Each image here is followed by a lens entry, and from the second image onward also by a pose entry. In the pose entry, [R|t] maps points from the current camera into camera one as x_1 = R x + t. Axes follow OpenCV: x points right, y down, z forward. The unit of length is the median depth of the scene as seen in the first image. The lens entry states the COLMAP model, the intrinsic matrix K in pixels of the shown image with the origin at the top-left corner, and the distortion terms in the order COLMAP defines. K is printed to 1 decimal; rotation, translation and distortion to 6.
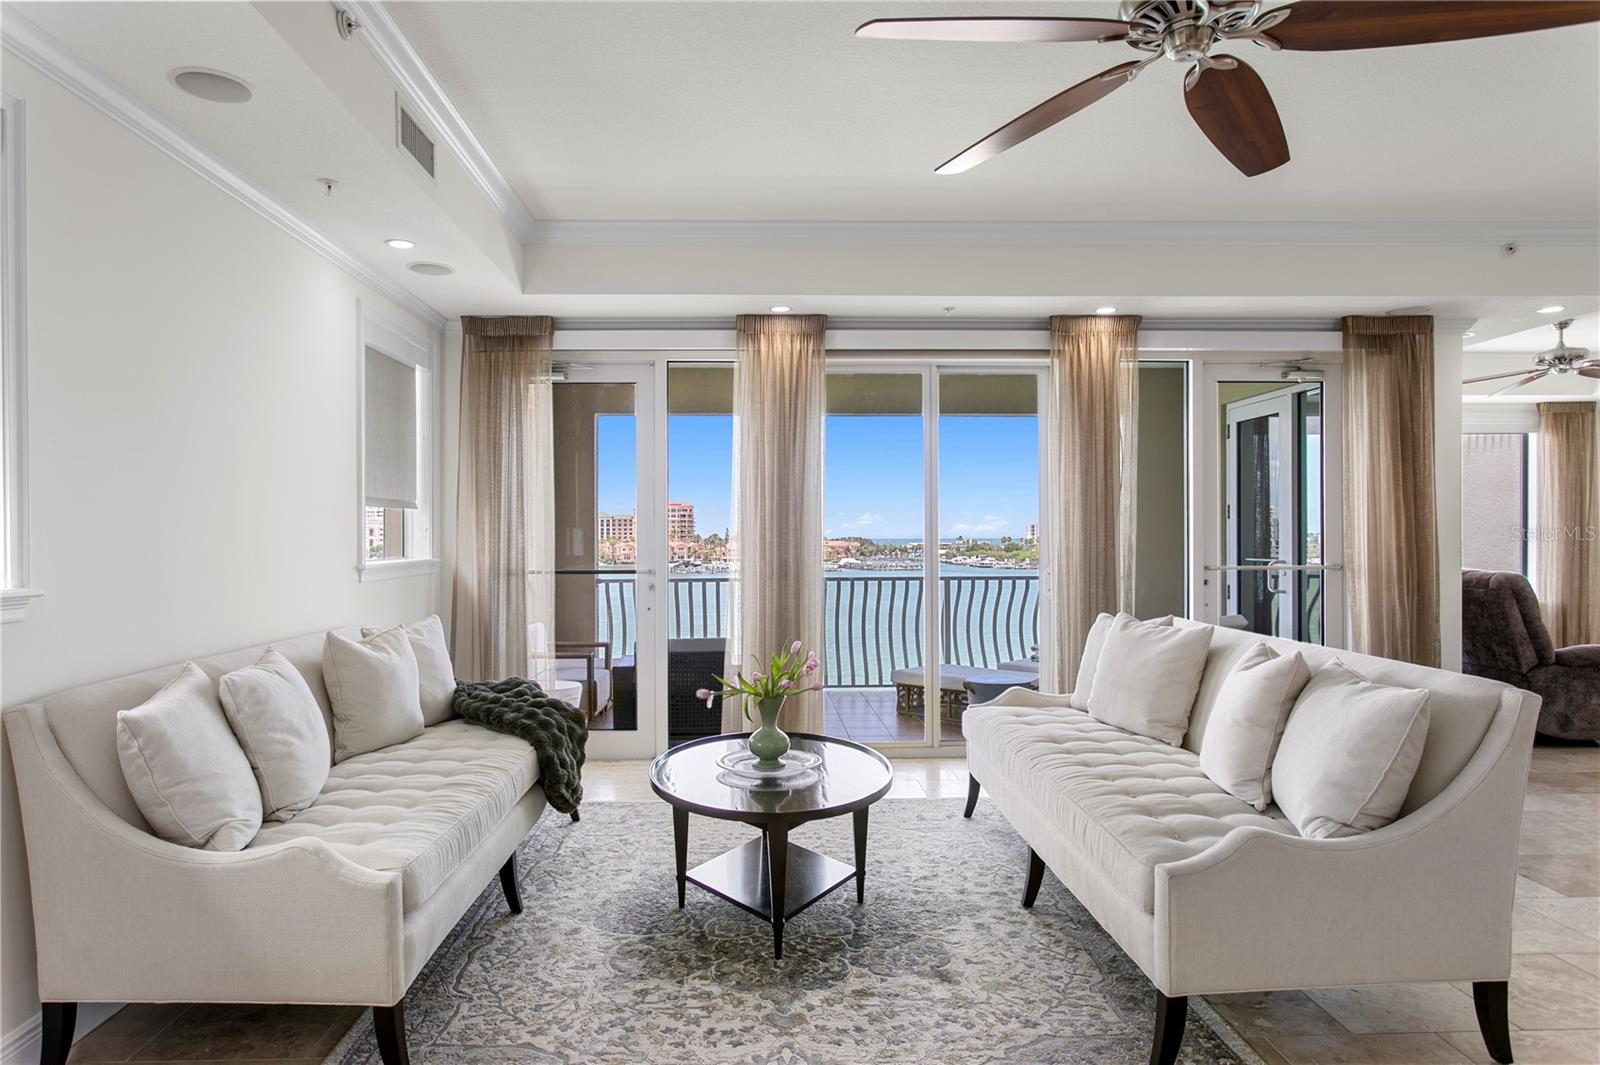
lens RADIAL K [[994.0, 0, 781.5], [0, 994.0, 535.6], [0, 0, 1]] dist [-0.004758, -0.000974]
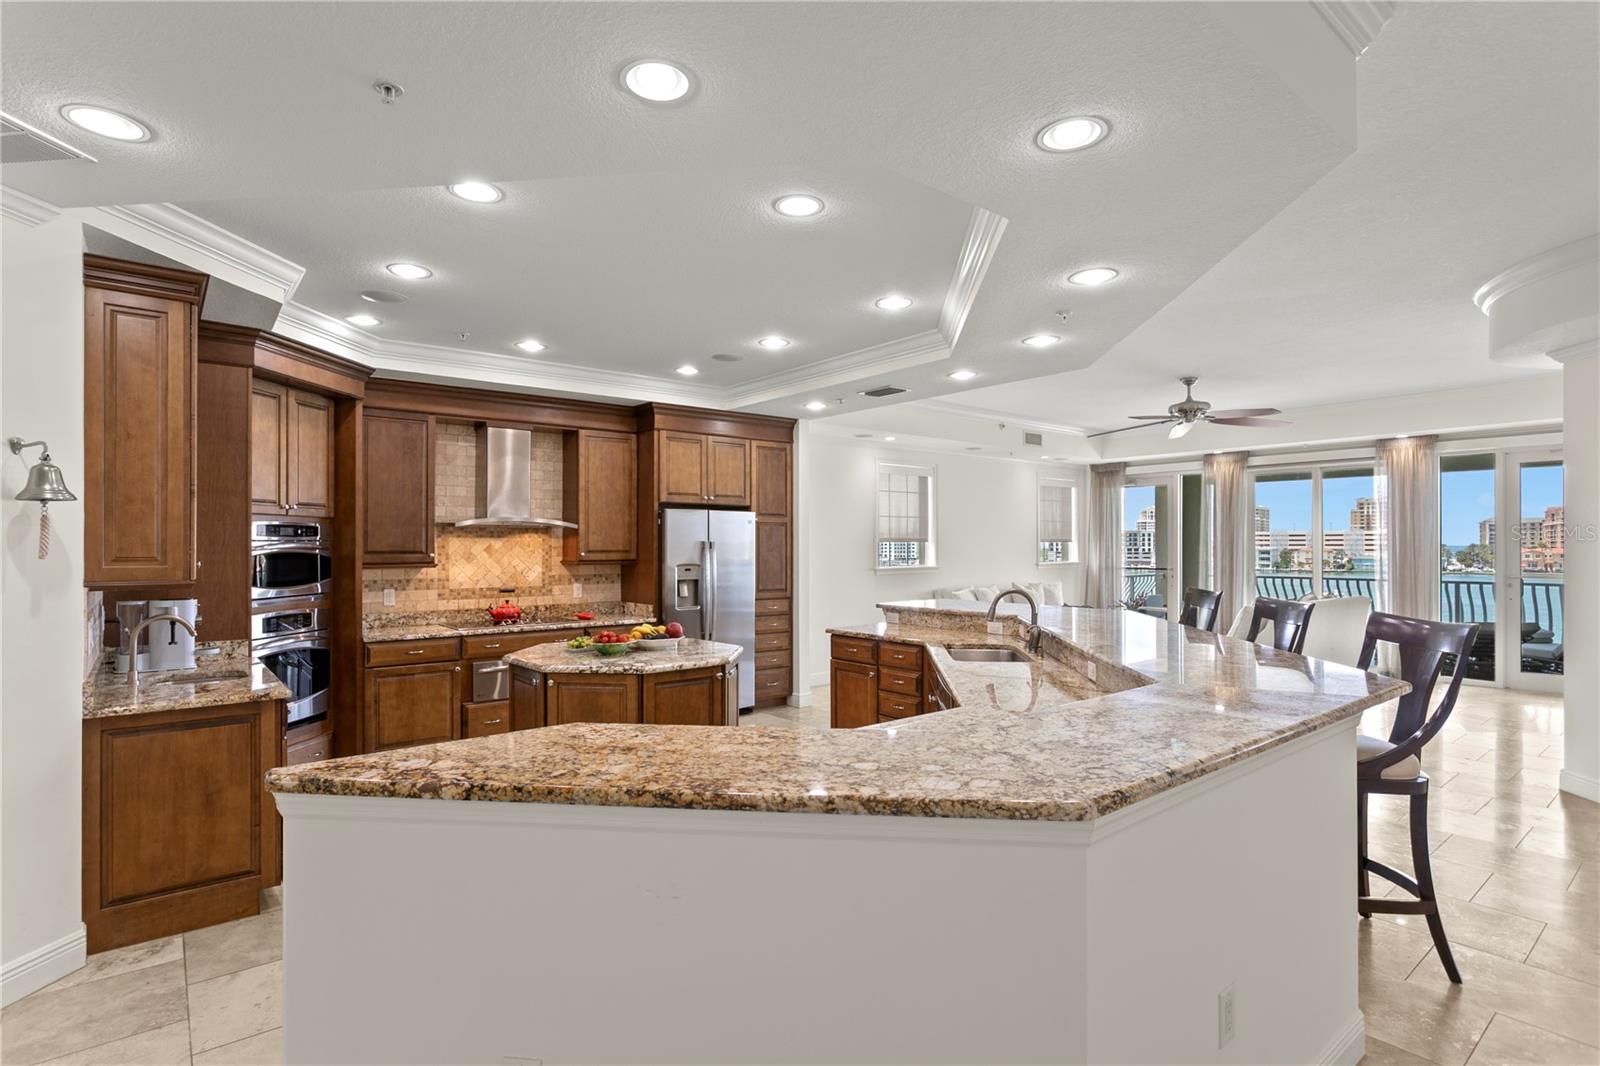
lens RADIAL K [[799.7, 0, 759.3], [0, 799.7, 539.3], [0, 0, 1]] dist [-0.024585, 0.000107]
pose [[0.589413, -0.000812, -0.807832, 1.225932], [0.000390, 1.000000, -0.000720, -0.046613], [0.807832, 0.000109, 0.589413, -1.302721]]
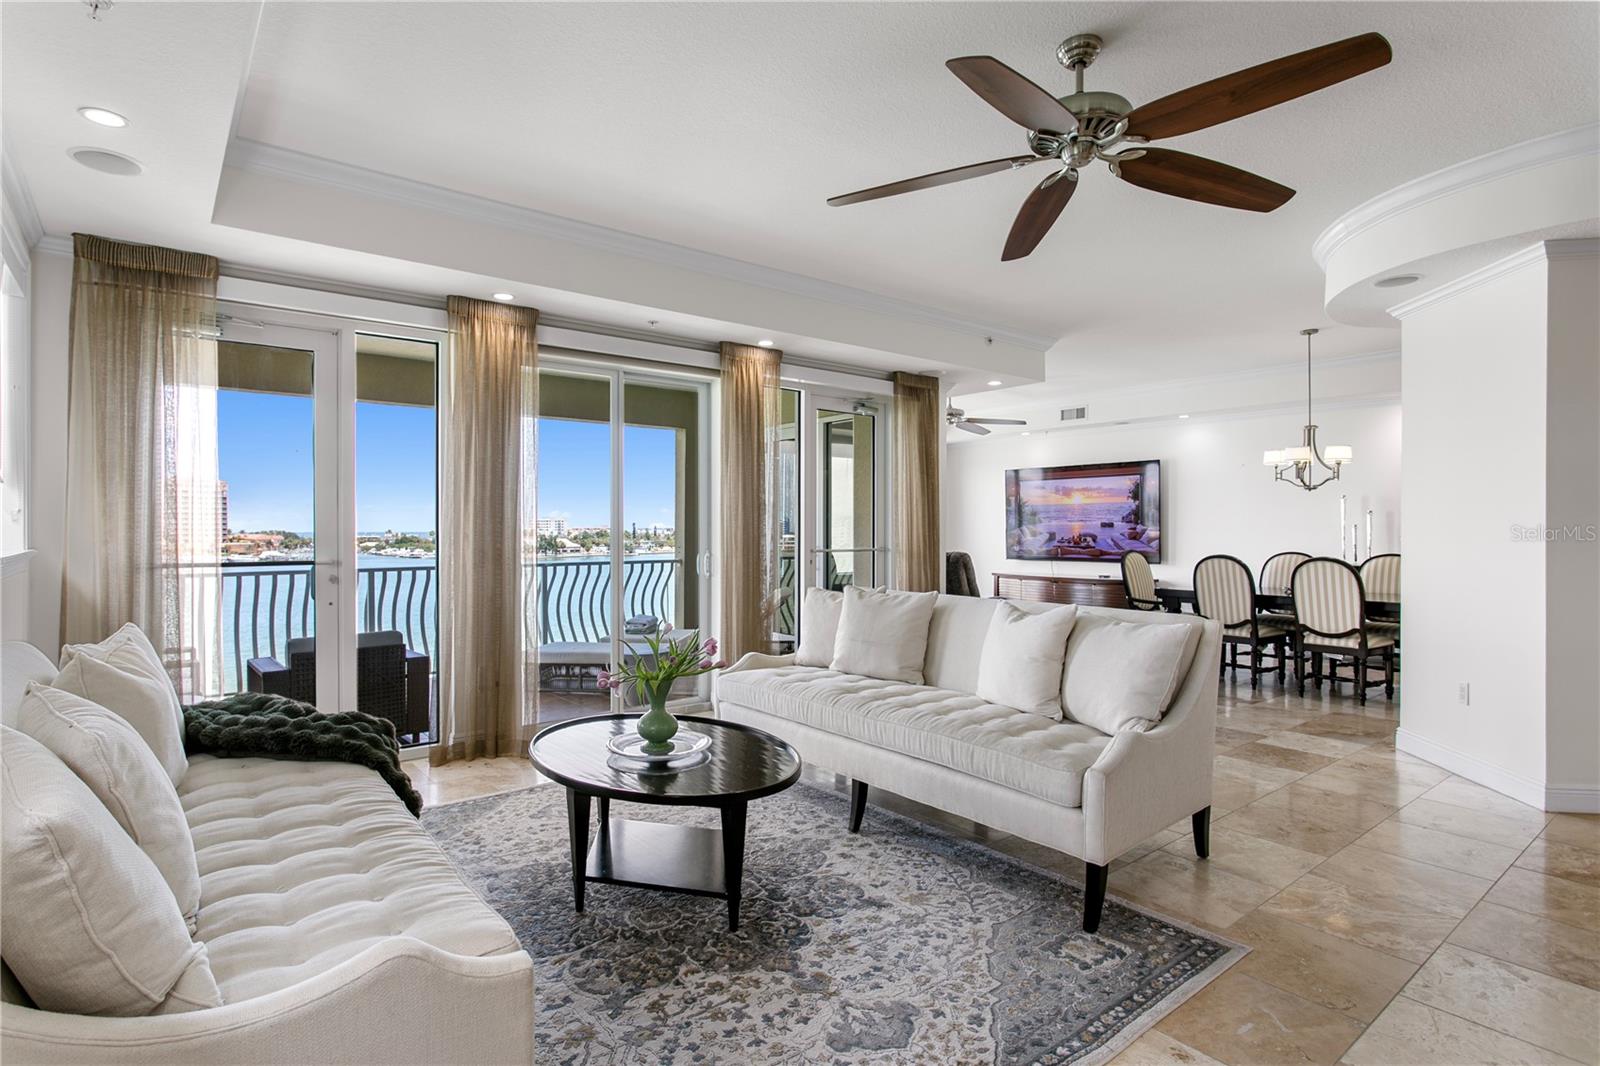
lens RADIAL K [[823.4, 0, 791.6], [0, 823.4, 534.4], [0, 0, 1]] dist [-0.004235, -0.000491]
pose [[0.797235, -0.000009, 0.603669, -0.397532], [-0.003068, 0.999987, 0.004067, 0.010327], [-0.603661, -0.005095, 0.797225, 0.244014]]
